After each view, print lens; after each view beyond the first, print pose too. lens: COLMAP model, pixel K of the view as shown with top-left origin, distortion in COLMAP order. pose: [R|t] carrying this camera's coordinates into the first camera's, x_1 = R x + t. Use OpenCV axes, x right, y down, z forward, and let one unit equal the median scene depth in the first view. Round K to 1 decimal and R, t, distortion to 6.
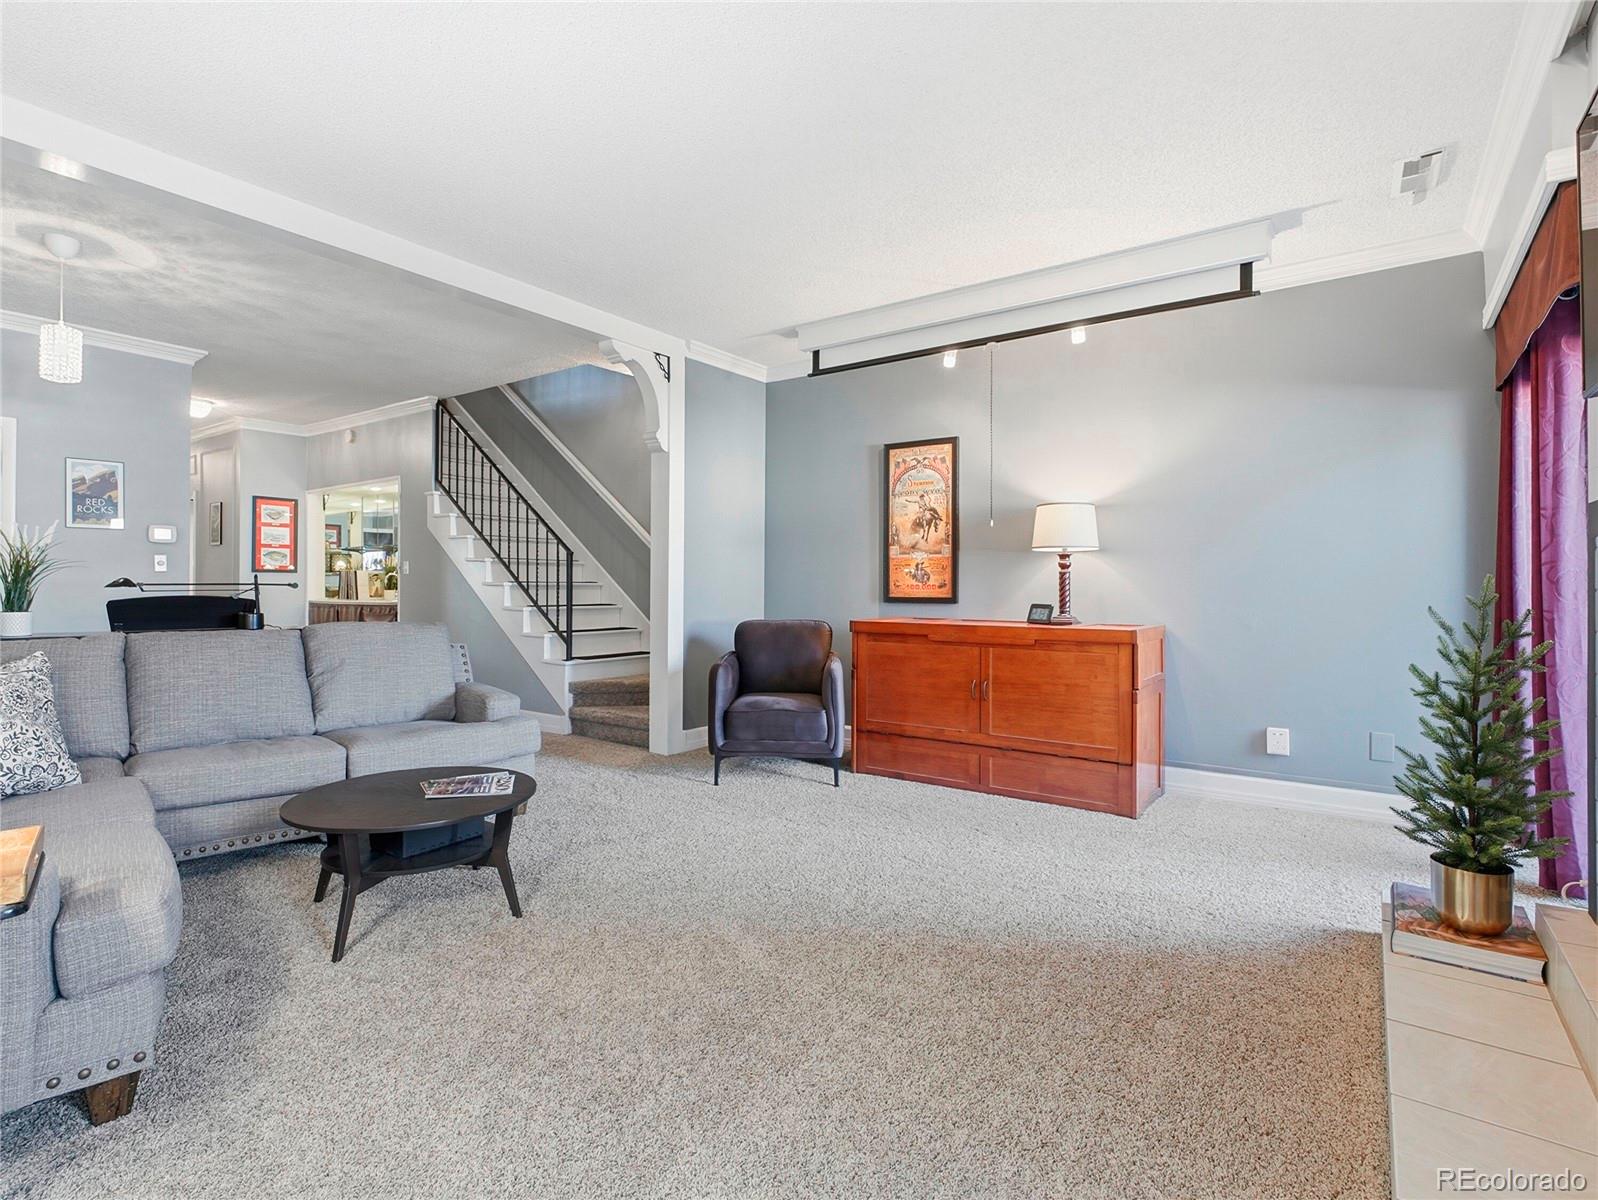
lens RADIAL K [[796.3, 0, 800.6], [0, 796.3, 589.1], [0, 0, 1]] dist [-0.000450, 0.000066]
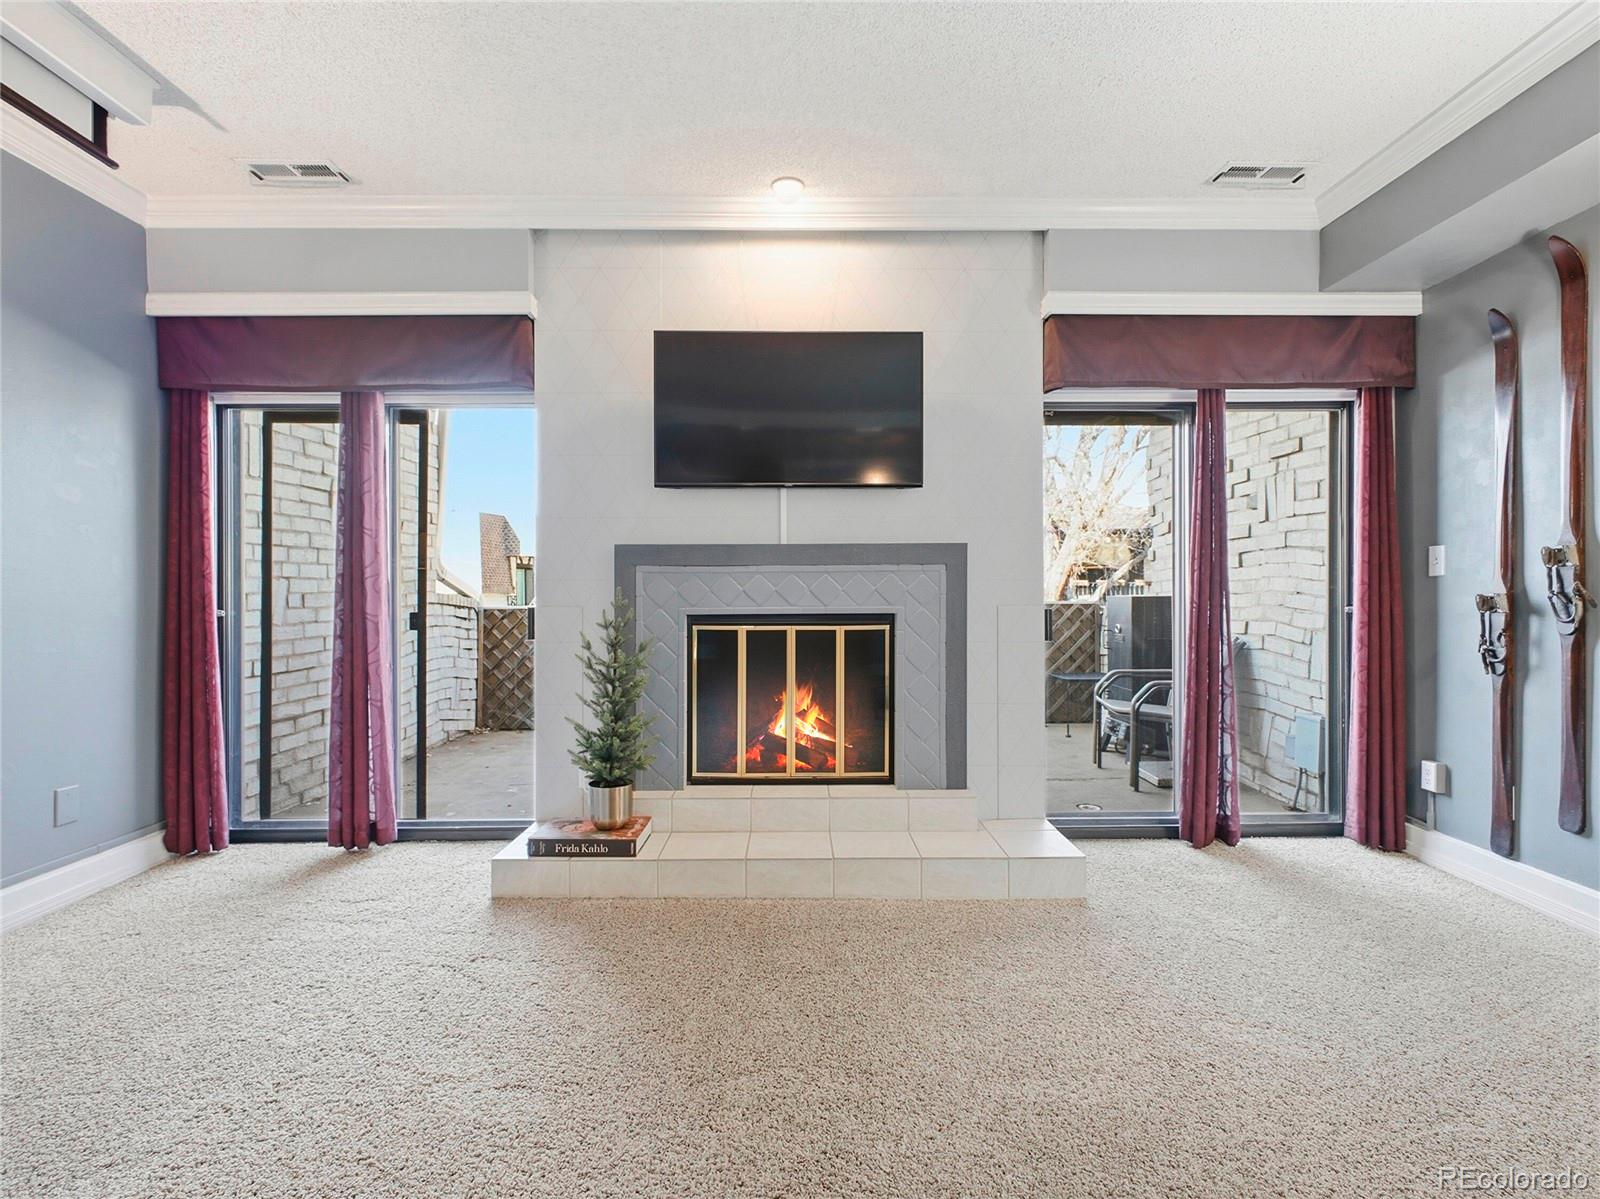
lens RADIAL K [[793.0, 0, 805.3], [0, 793.0, 594.3], [0, 0, 1]] dist [0.003436, -0.000788]
pose [[-0.588171, -0.000342, 0.808736, -0.226183], [0.004561, 0.999983, 0.003740, -0.002541], [-0.808724, 0.005889, -0.588159, 0.646245]]
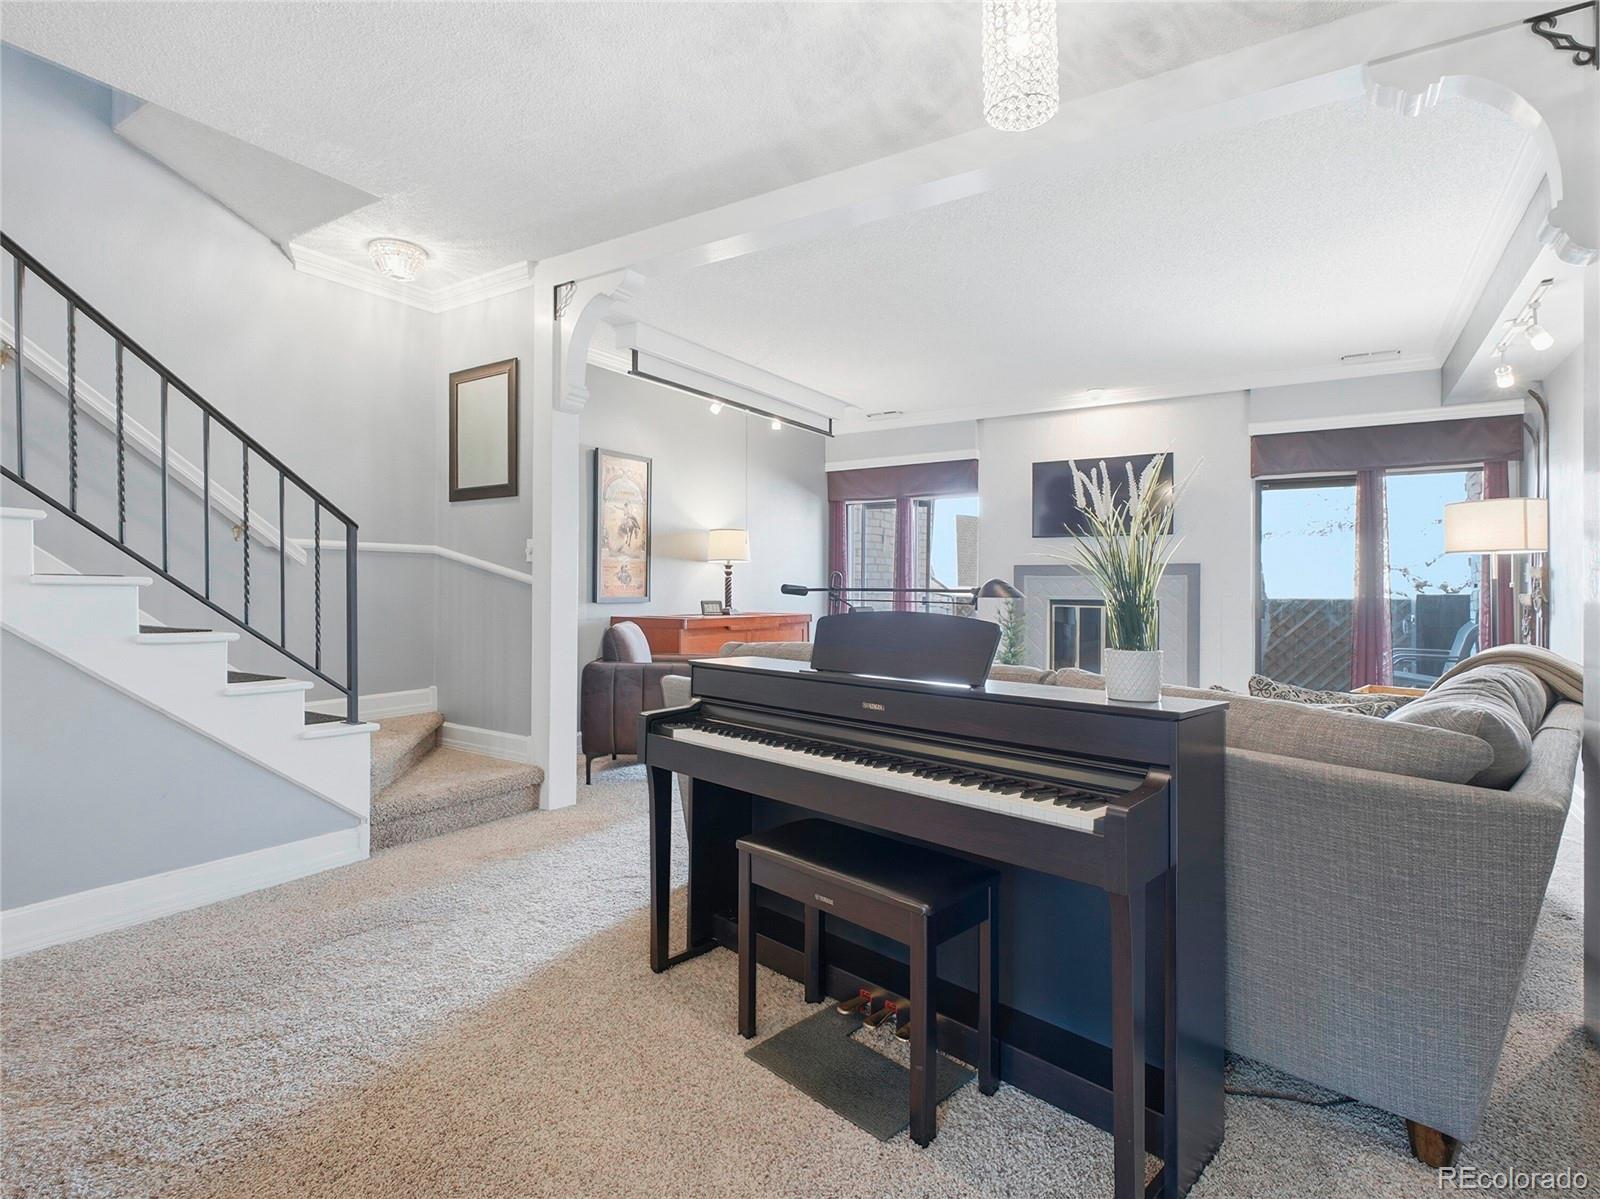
lens RADIAL K [[807.8, 0, 800.1], [0, 807.8, 584.8], [0, 0, 1]] dist [0.000107, -0.000935]
pose [[-0.040092, 0.001377, 0.999195, -0.968591], [-0.001582, 0.999998, -0.001441, -0.005645], [-0.999195, -0.001638, -0.040090, 0.810227]]
